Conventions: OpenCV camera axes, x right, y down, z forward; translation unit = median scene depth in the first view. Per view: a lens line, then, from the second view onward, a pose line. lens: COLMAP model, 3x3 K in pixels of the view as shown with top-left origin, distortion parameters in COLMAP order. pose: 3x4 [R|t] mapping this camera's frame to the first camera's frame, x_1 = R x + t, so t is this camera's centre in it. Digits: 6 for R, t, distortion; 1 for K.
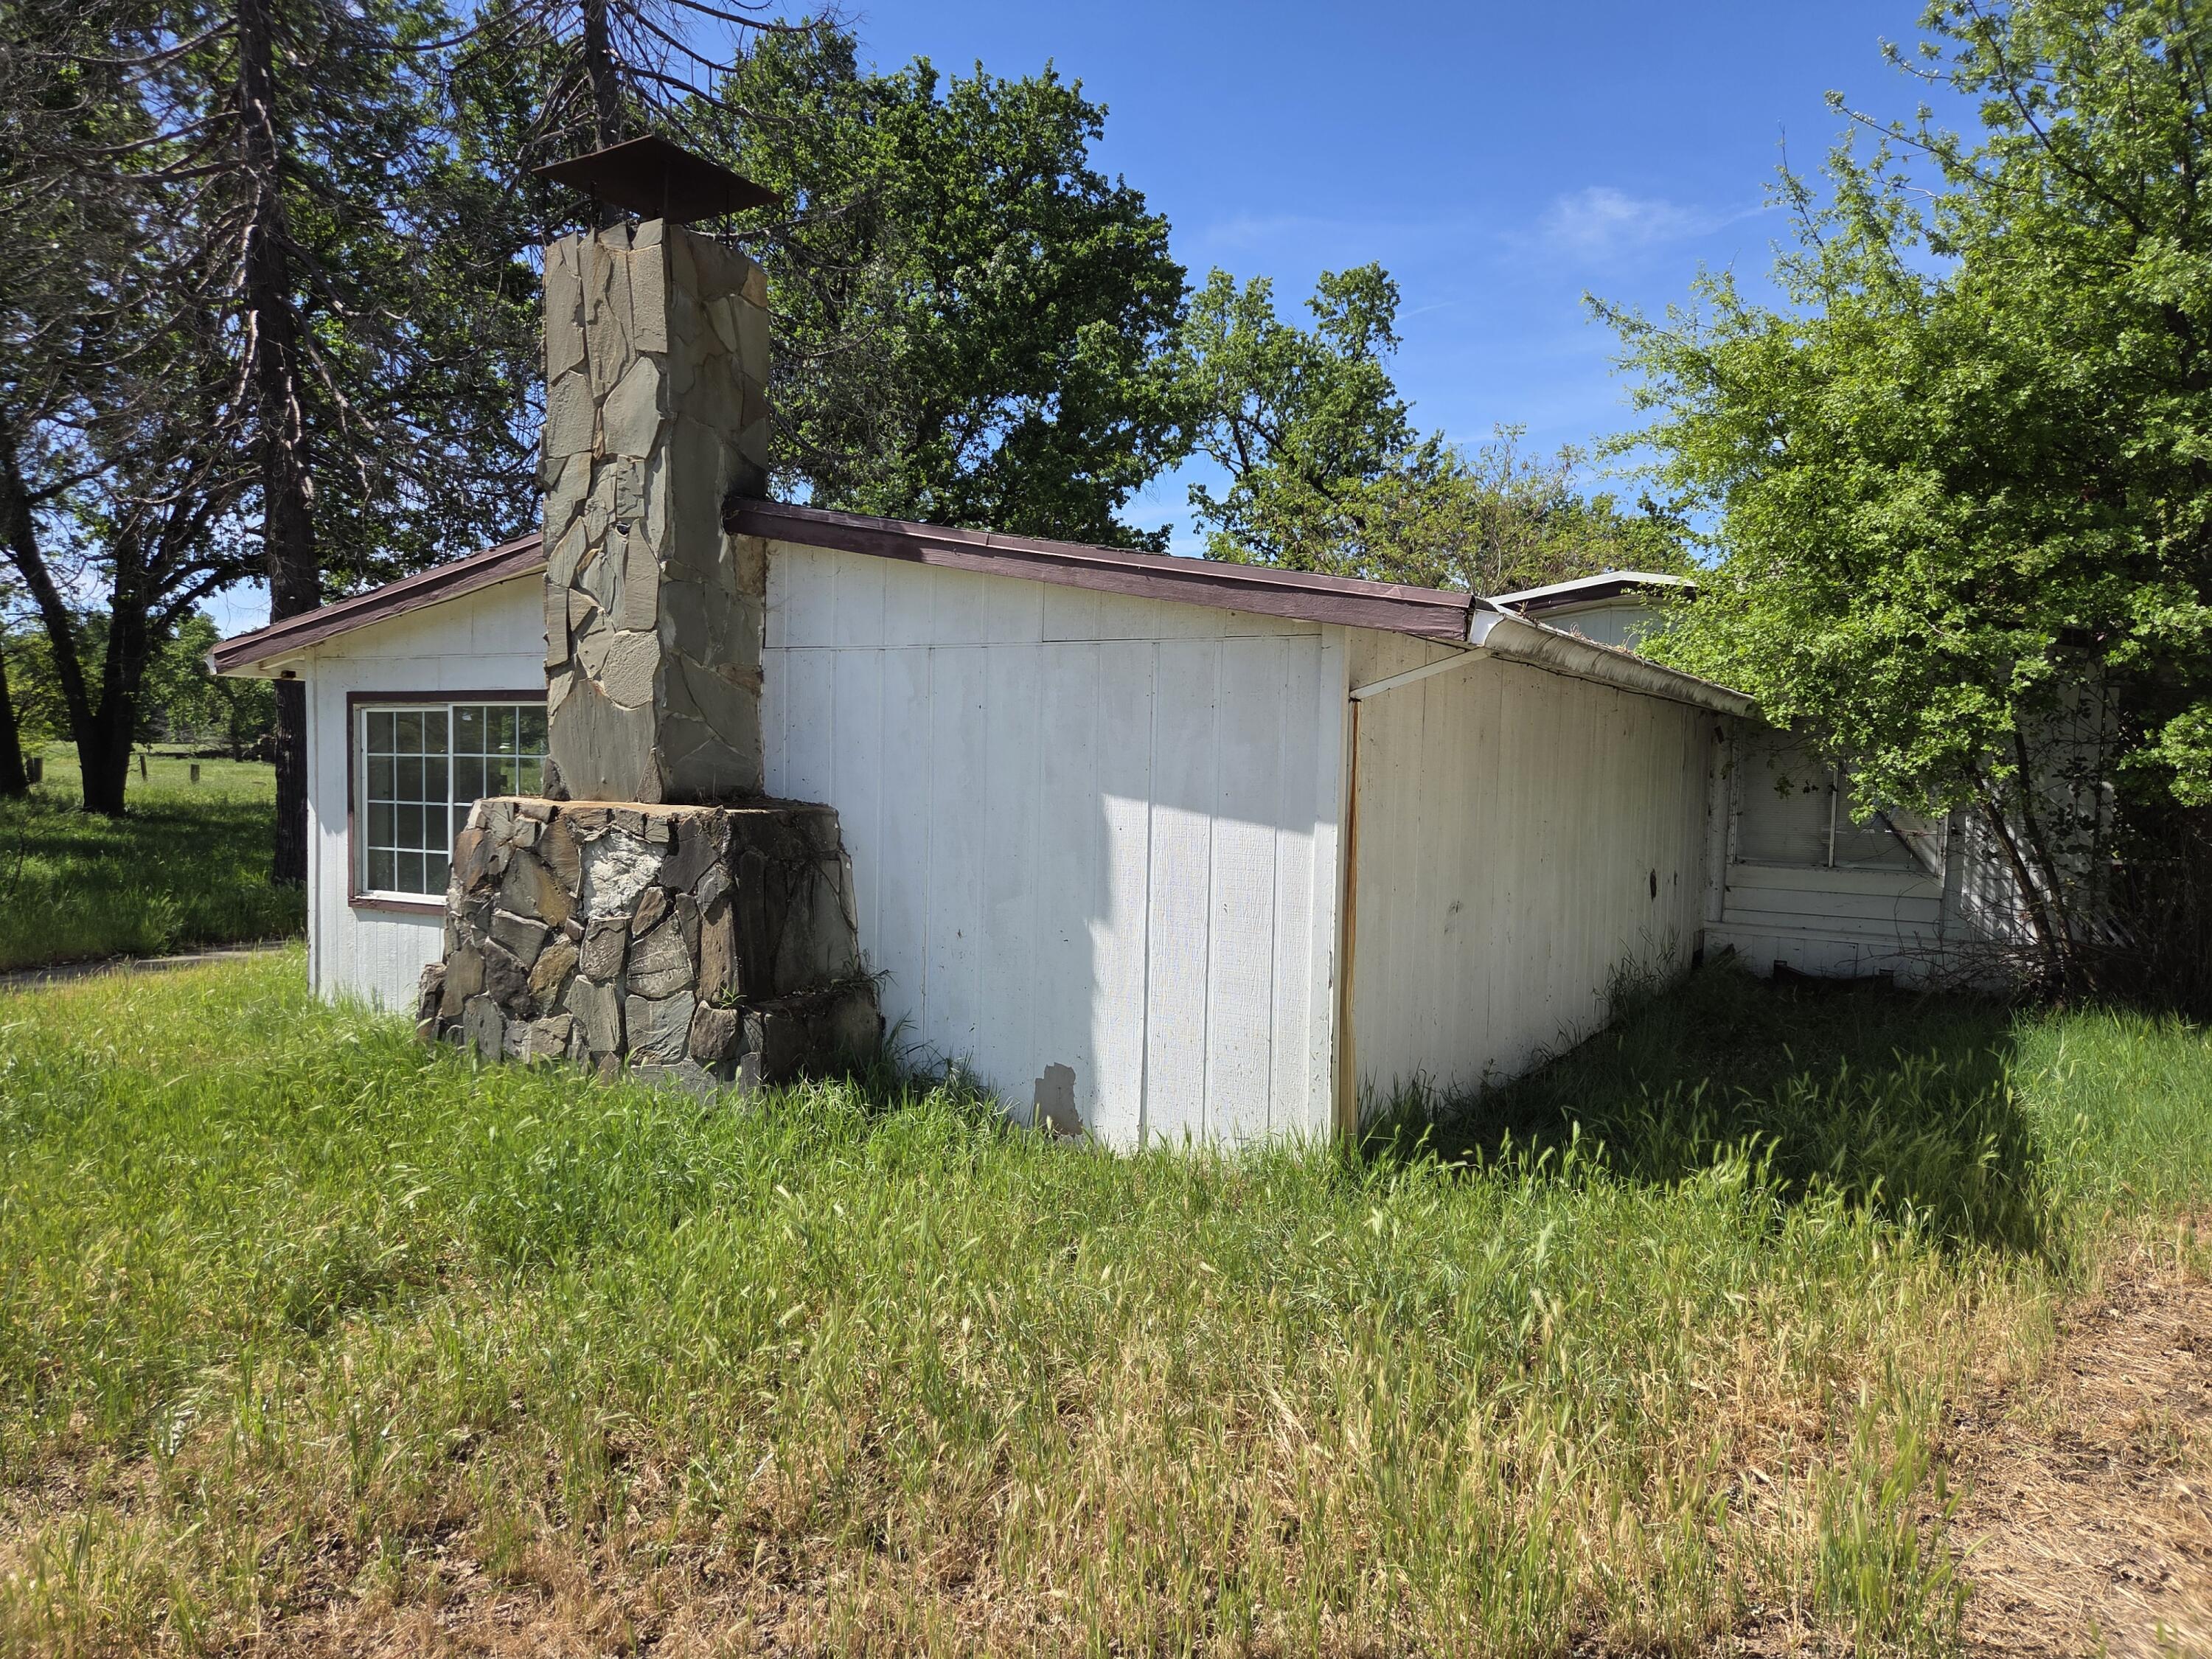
lens RADIAL K [[1497.4, 0, 1106.0], [0, 1497.4, 829.5], [0, 0, 1]] dist [0.040268, -0.003962]
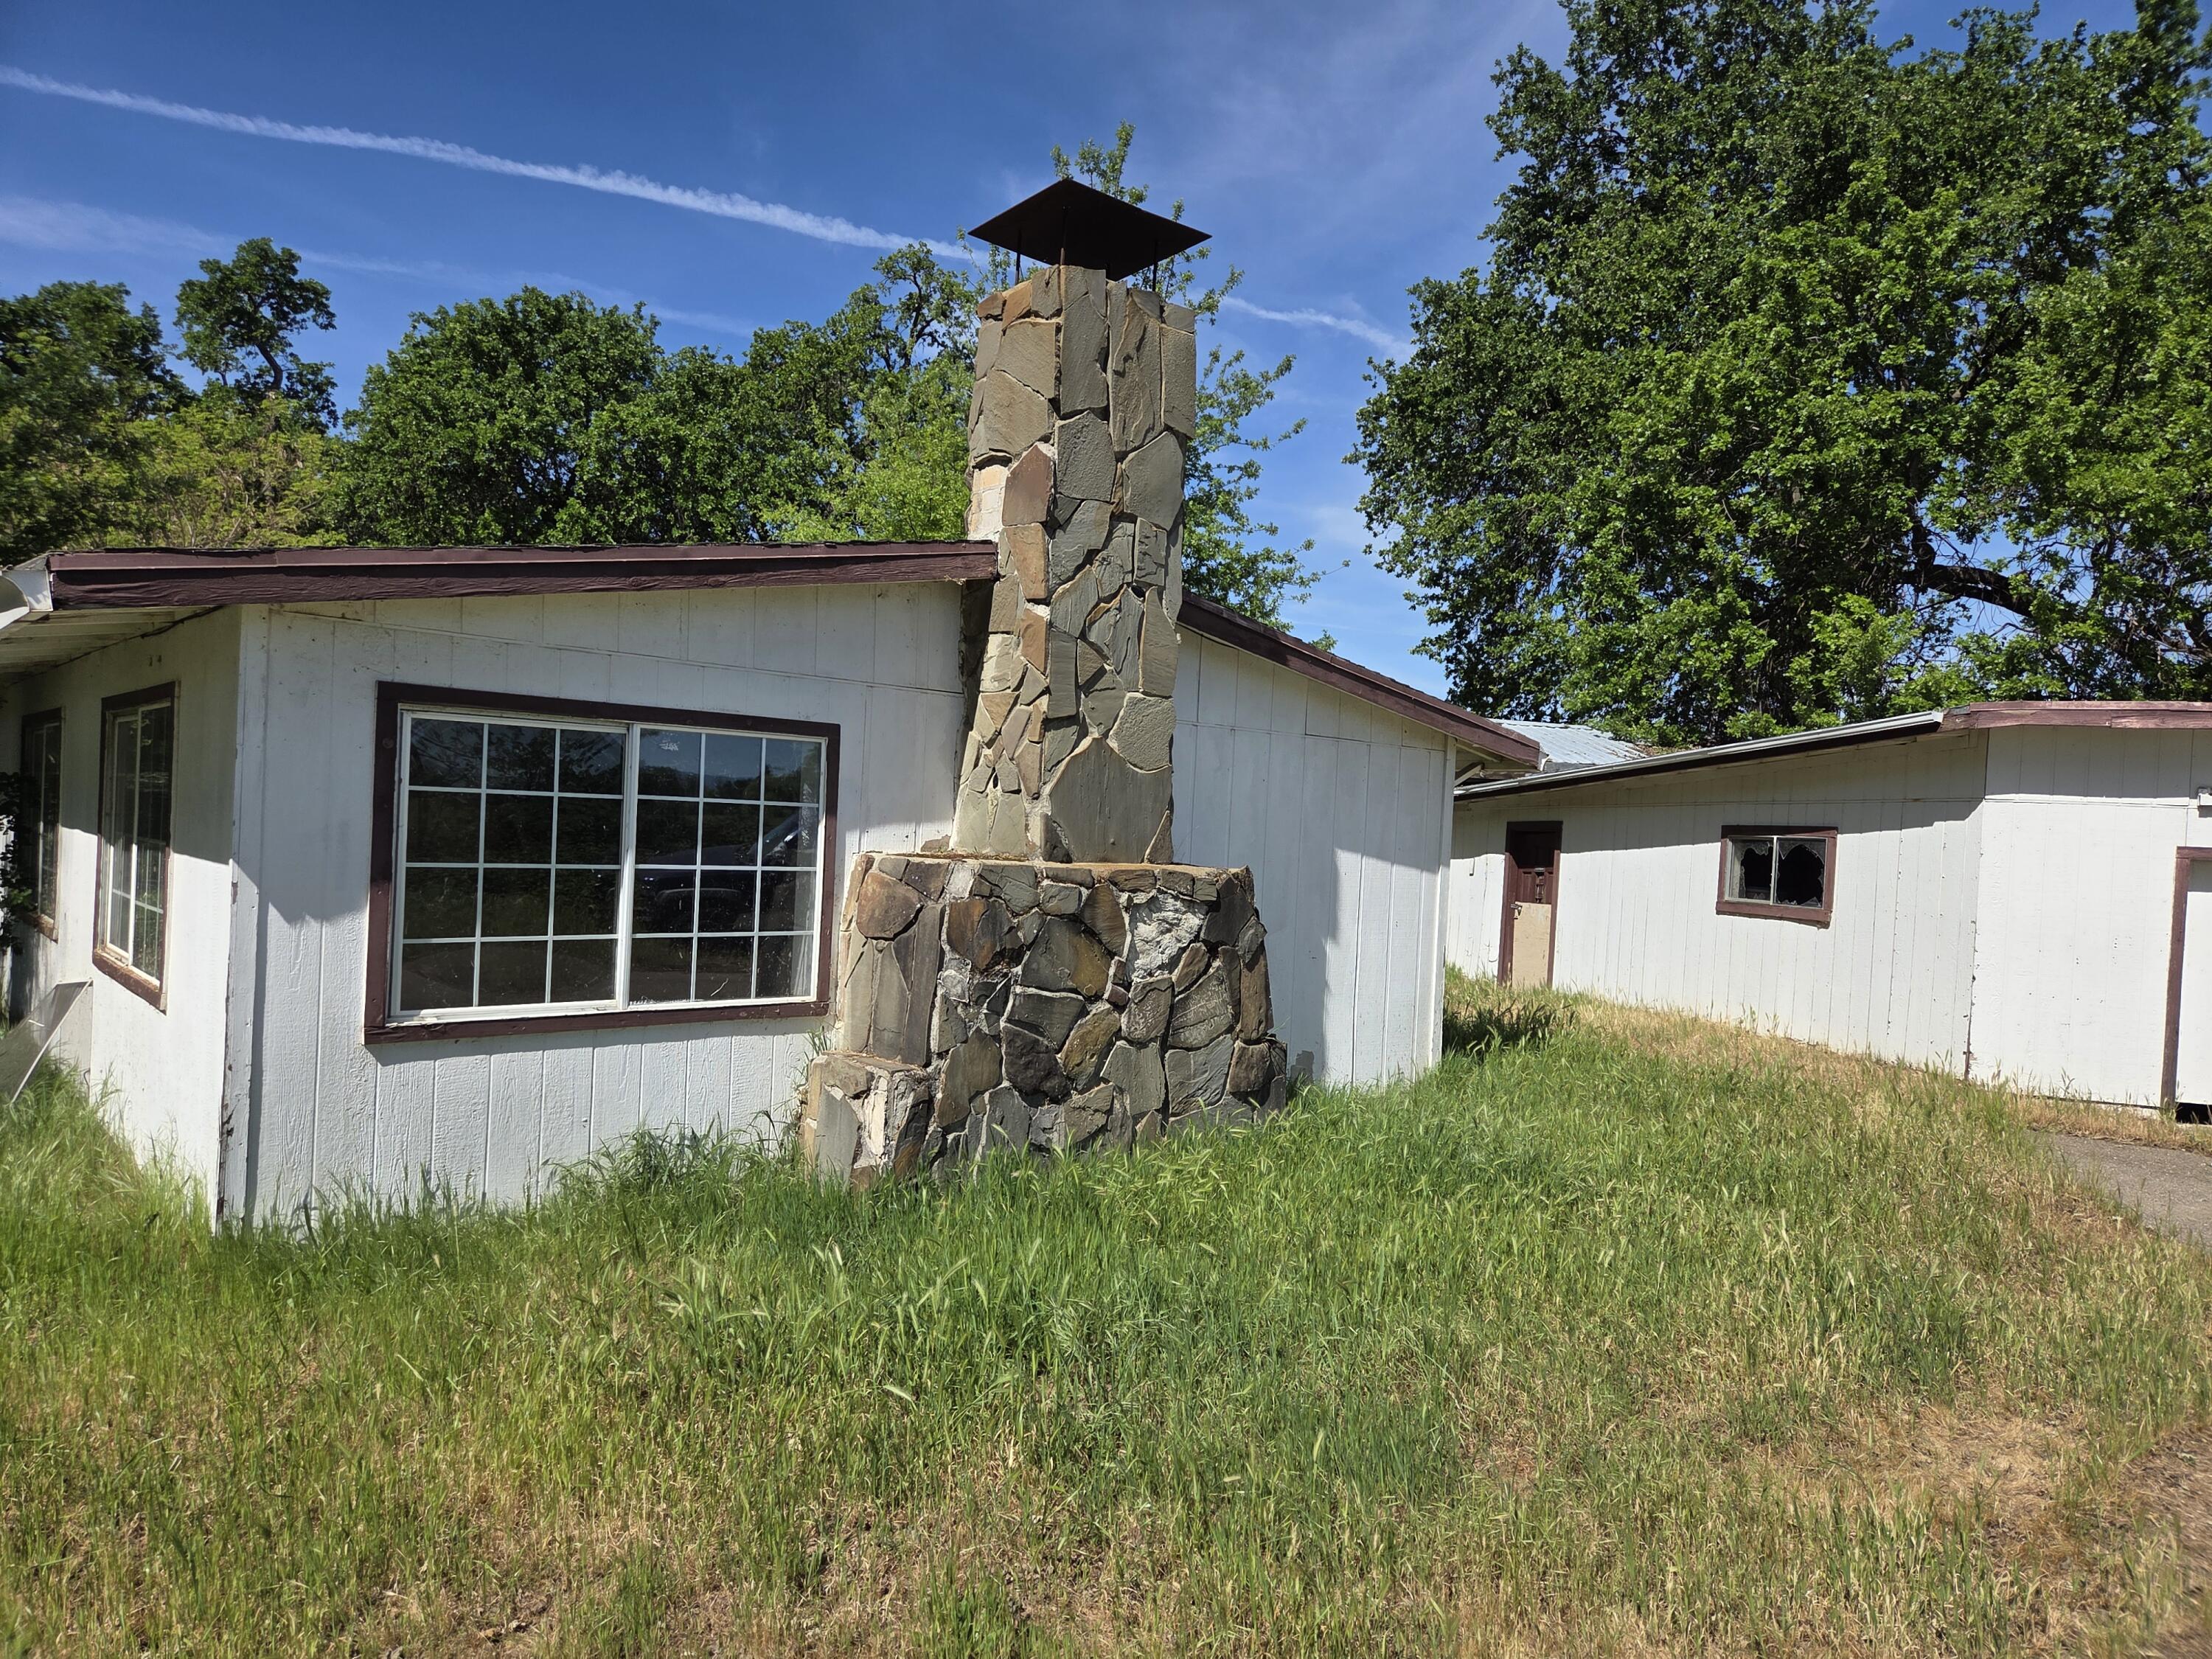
lens RADIAL K [[1497.4, 0, 1106.0], [0, 1497.4, 829.5], [0, 0, 1]] dist [0.040268, -0.003962]
pose [[0.305959, -0.010425, 0.951988, -1.288382], [-0.001241, 0.999935, 0.011349, -0.052333], [-0.952044, -0.004654, 0.305926, 0.717494]]
